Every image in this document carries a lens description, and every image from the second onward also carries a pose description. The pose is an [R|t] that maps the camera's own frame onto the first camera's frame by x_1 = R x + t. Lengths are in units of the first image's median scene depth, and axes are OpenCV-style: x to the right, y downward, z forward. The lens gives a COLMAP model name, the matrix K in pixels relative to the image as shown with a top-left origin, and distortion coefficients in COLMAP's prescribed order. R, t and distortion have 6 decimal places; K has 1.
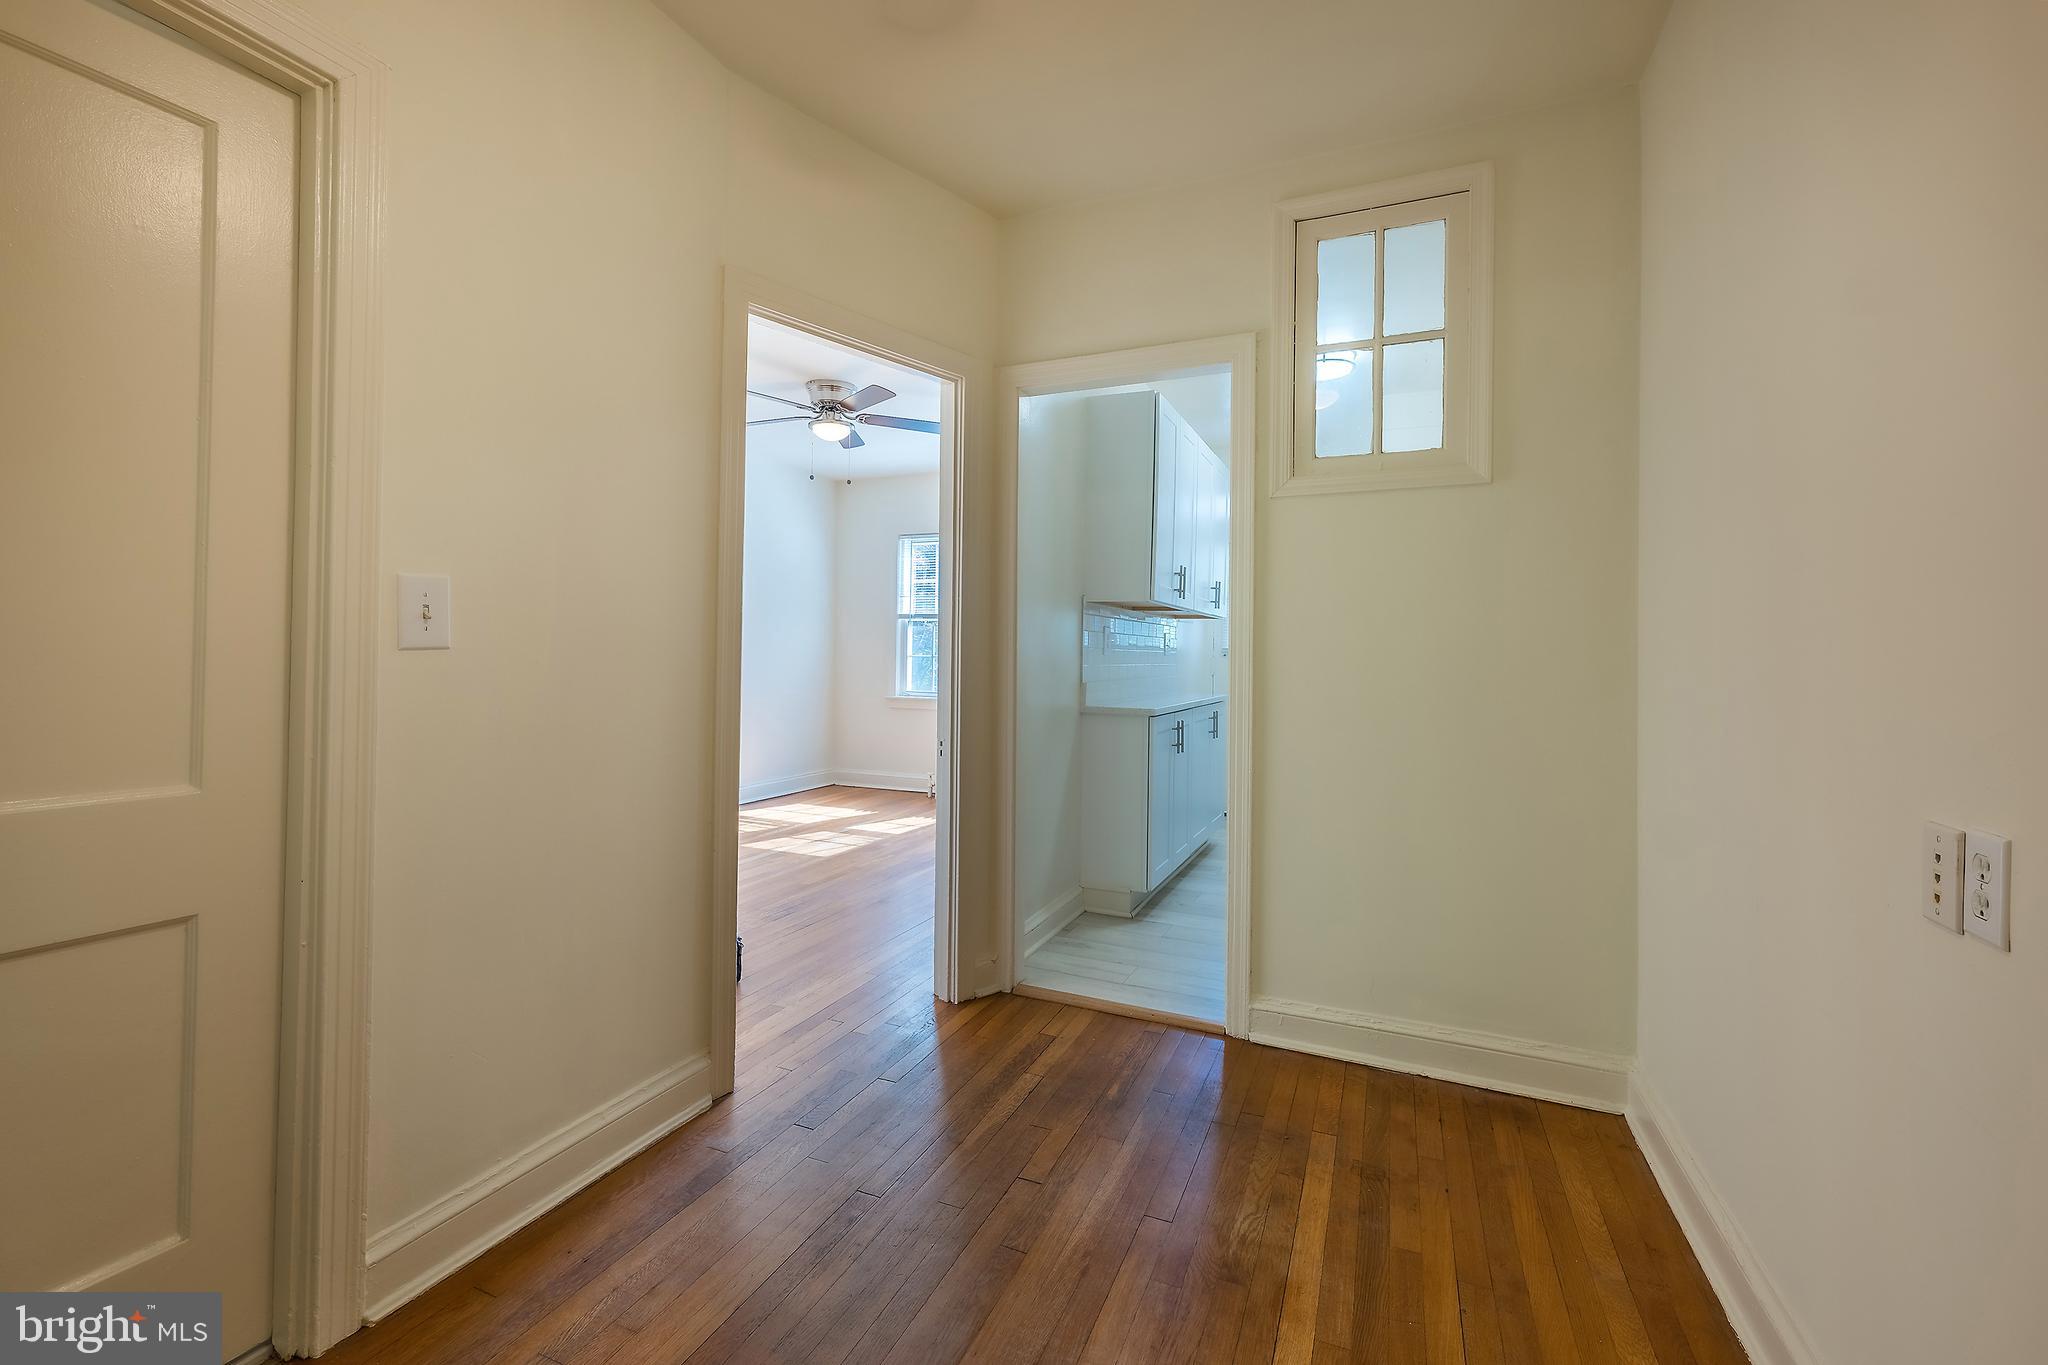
lens RADIAL K [[857.4, 0, 1026.2], [0, 857.4, 658.9], [0, 0, 1]] dist [0.001007, 0.000128]
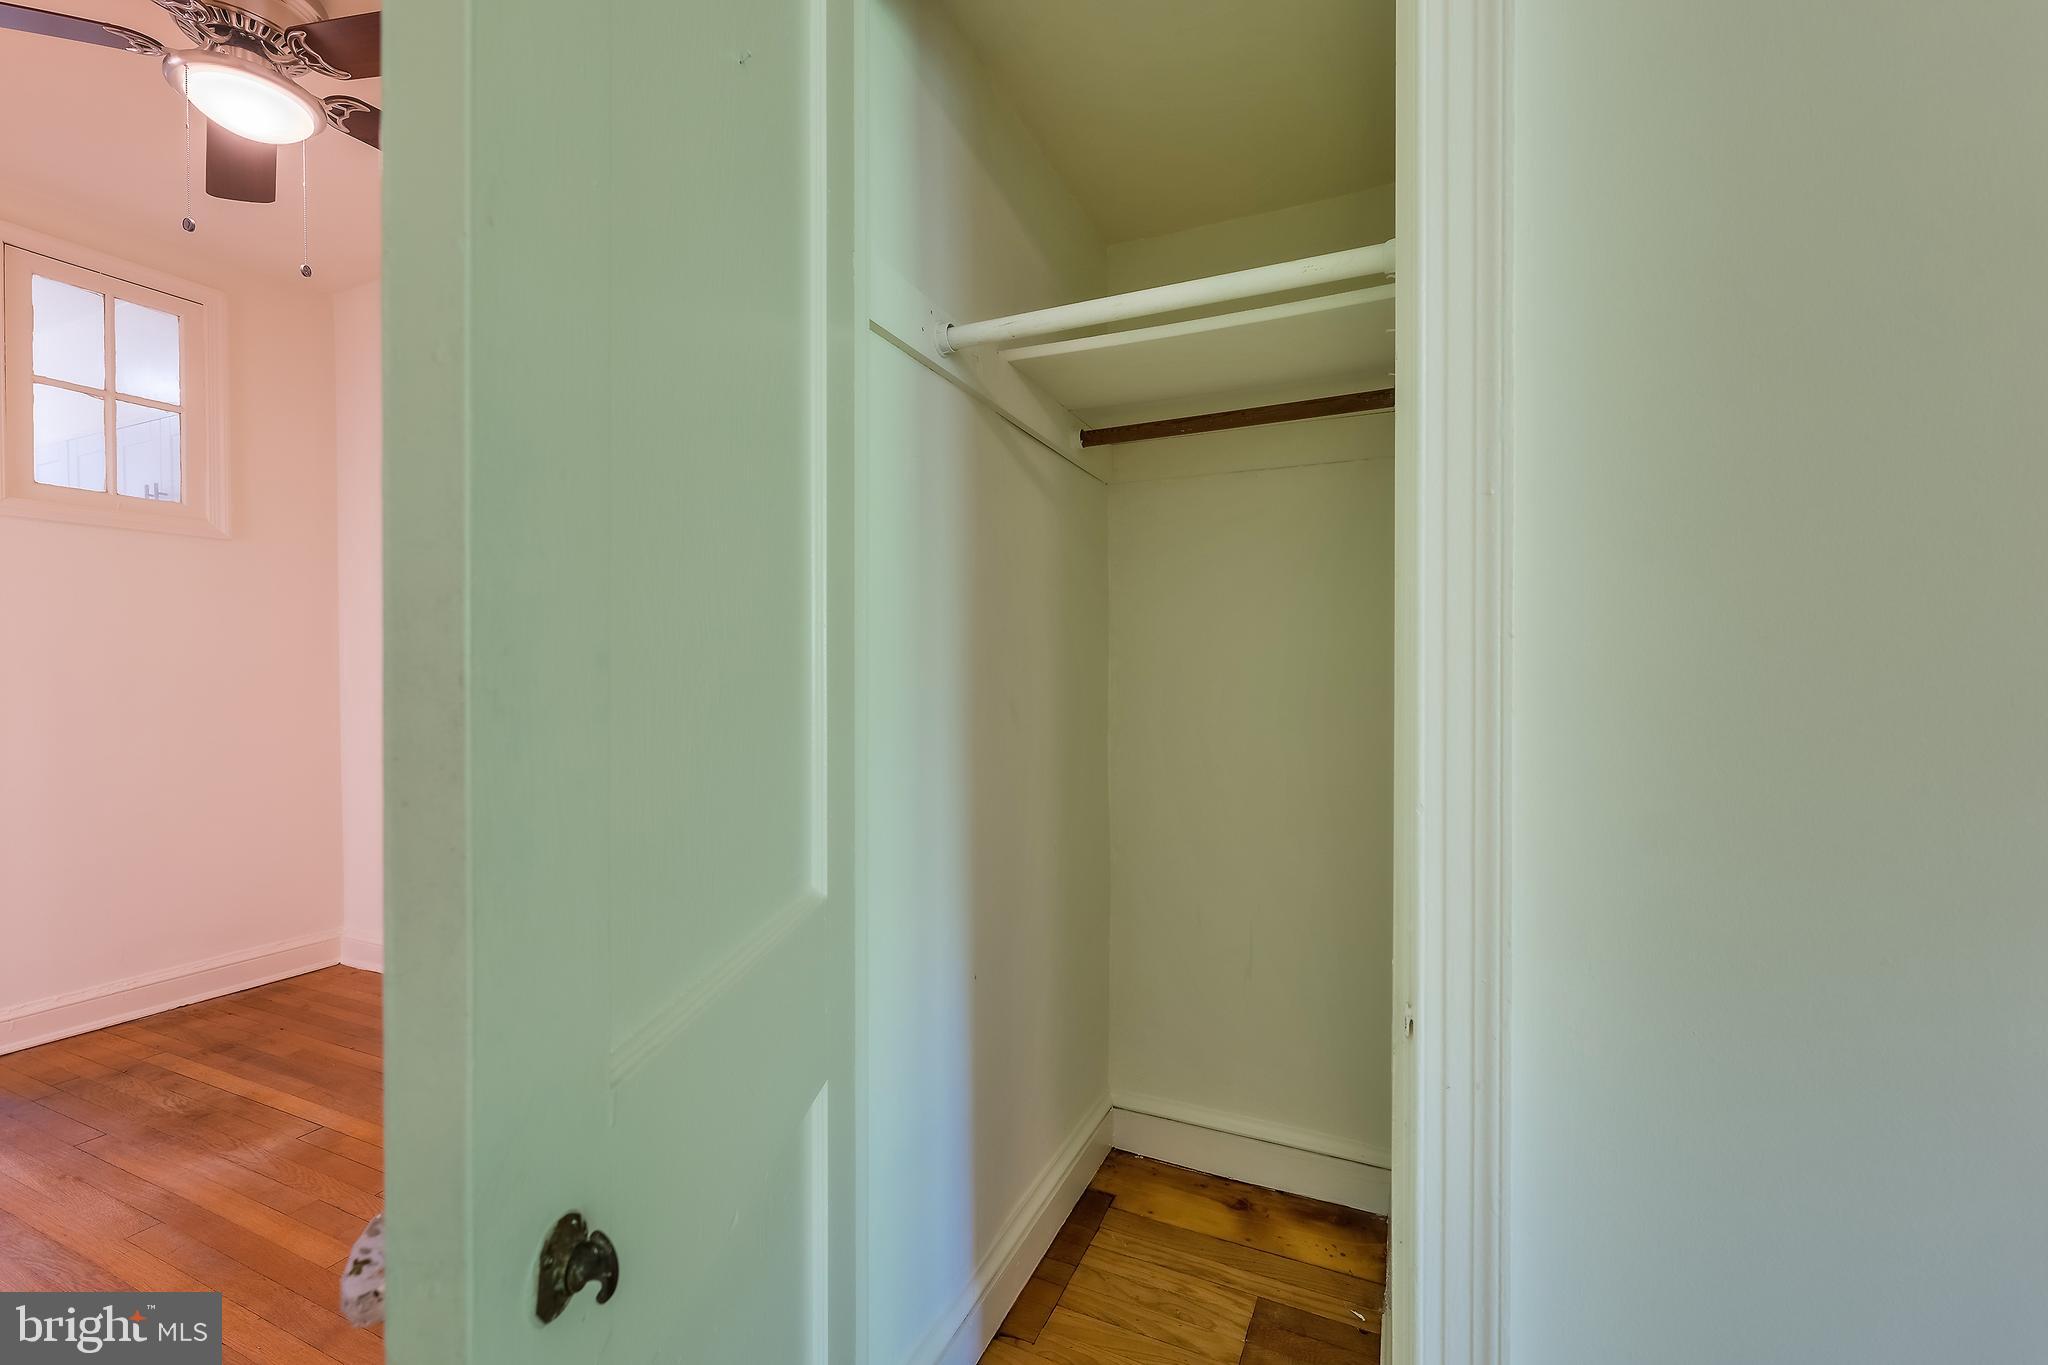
lens RADIAL K [[847.1, 0, 1030.2], [0, 847.1, 644.2], [0, 0, 1]] dist [0.000660, 0.000000]
pose [[0.000913, 0.027435, 0.999623, -0.857964], [0.010147, 0.999572, -0.027443, 0.004661], [-0.999948, 0.010168, 0.000635, -0.263631]]
